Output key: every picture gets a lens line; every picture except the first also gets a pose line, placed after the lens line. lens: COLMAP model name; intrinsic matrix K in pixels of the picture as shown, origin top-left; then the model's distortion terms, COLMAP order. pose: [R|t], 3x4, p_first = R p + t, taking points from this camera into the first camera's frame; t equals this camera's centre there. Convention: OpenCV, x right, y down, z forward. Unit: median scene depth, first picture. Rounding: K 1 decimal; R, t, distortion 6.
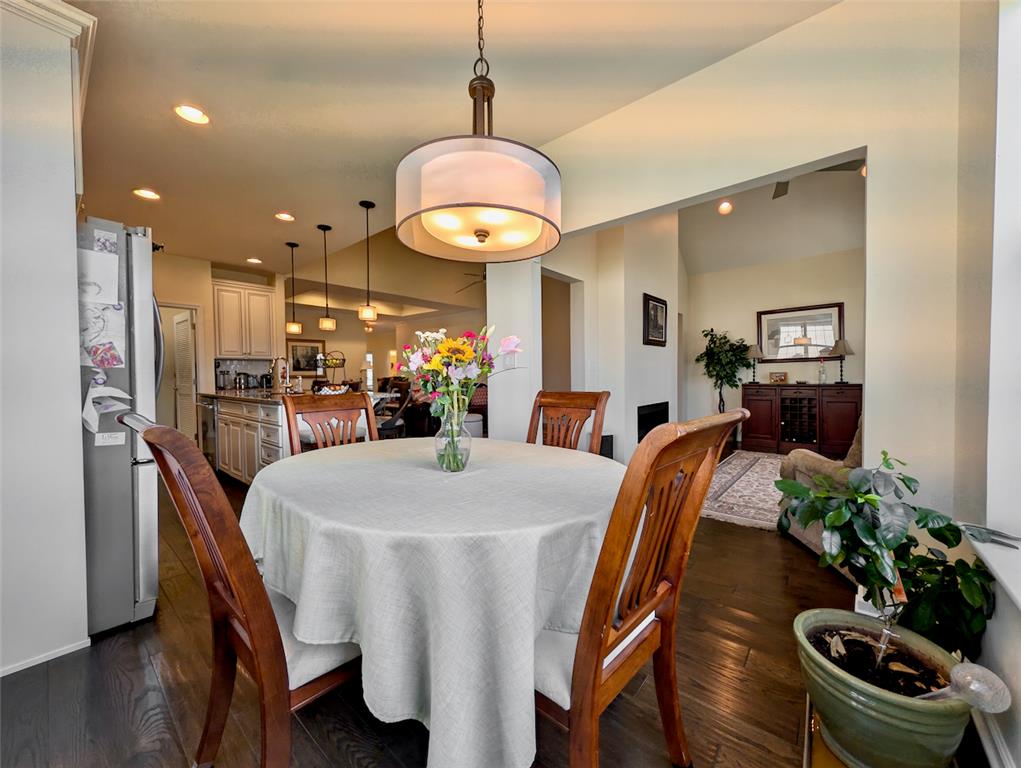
lens RADIAL K [[390.2, 0, 513.3], [0, 390.2, 382.0], [0, 0, 1]] dist [-0.000246, 0.000315]
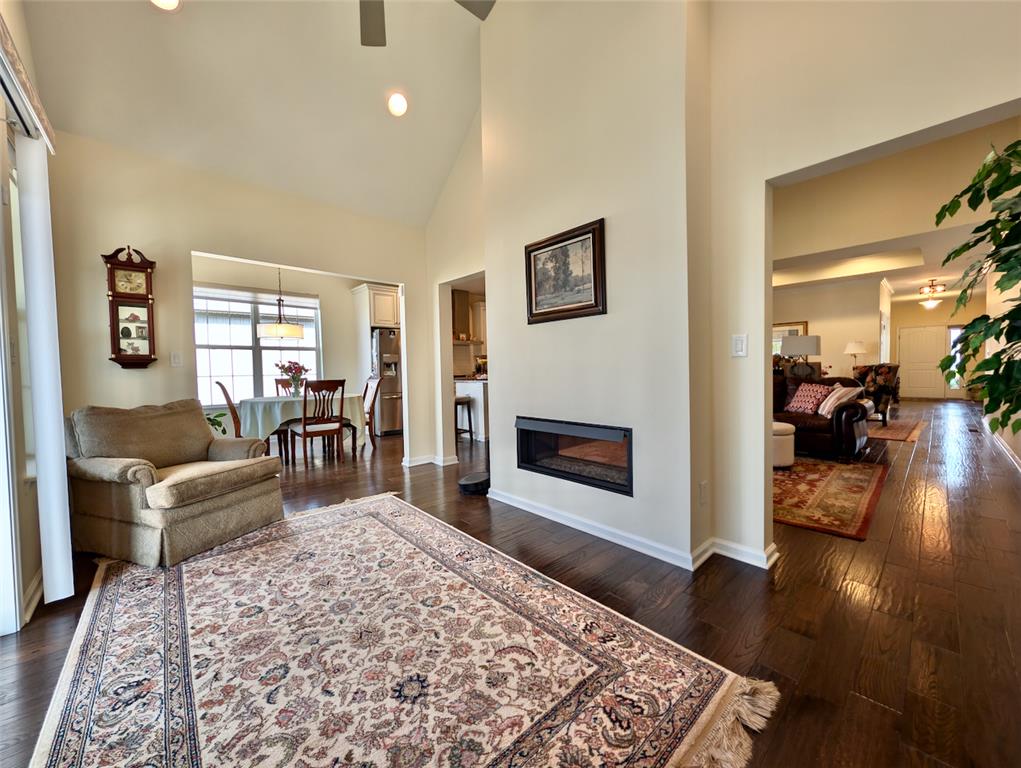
lens RADIAL K [[398.4, 0, 510.5], [0, 398.4, 384.0], [0, 0, 1]] dist [-0.016370, 0.018832]
pose [[-0.131316, 0.047668, -0.990194, 0.830713], [0.000837, 0.998848, 0.047974, -0.023436], [0.991340, 0.005471, -0.131205, 0.877688]]
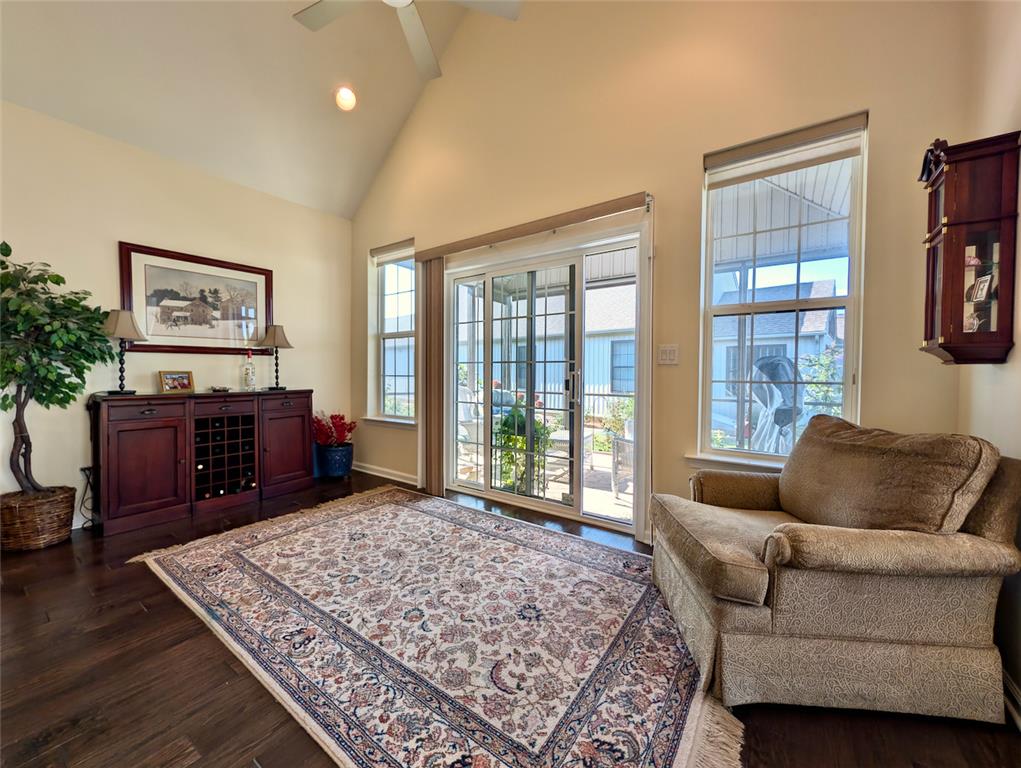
lens RADIAL K [[390.2, 0, 513.3], [0, 390.2, 382.0], [0, 0, 1]] dist [-0.000246, 0.000315]
pose [[-0.097856, -0.012736, 0.995119, 0.120476], [0.011667, 0.999835, 0.013944, -0.013472], [-0.995132, 0.012974, -0.097692, 0.642722]]
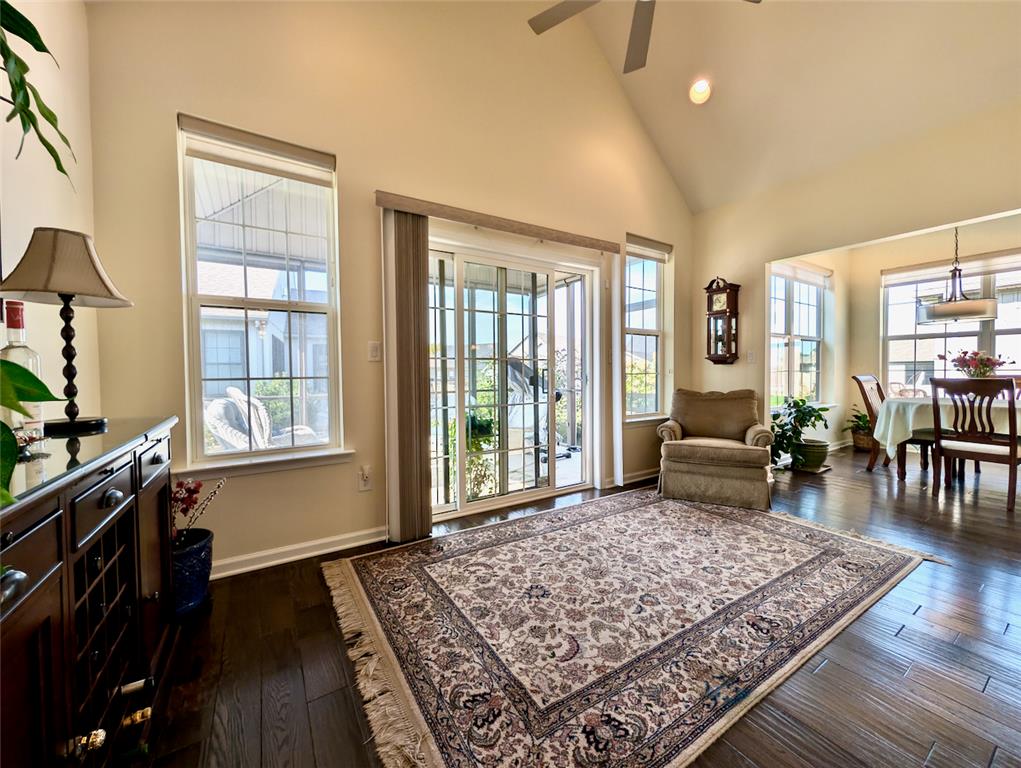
lens RADIAL K [[390.2, 0, 513.3], [0, 390.2, 382.0], [0, 0, 1]] dist [-0.000246, 0.000315]
pose [[-0.954451, 0.008704, 0.298241, 0.518615], [0.022602, 0.998812, 0.043180, -0.026175], [-0.297511, 0.047954, -0.953513, 1.115982]]
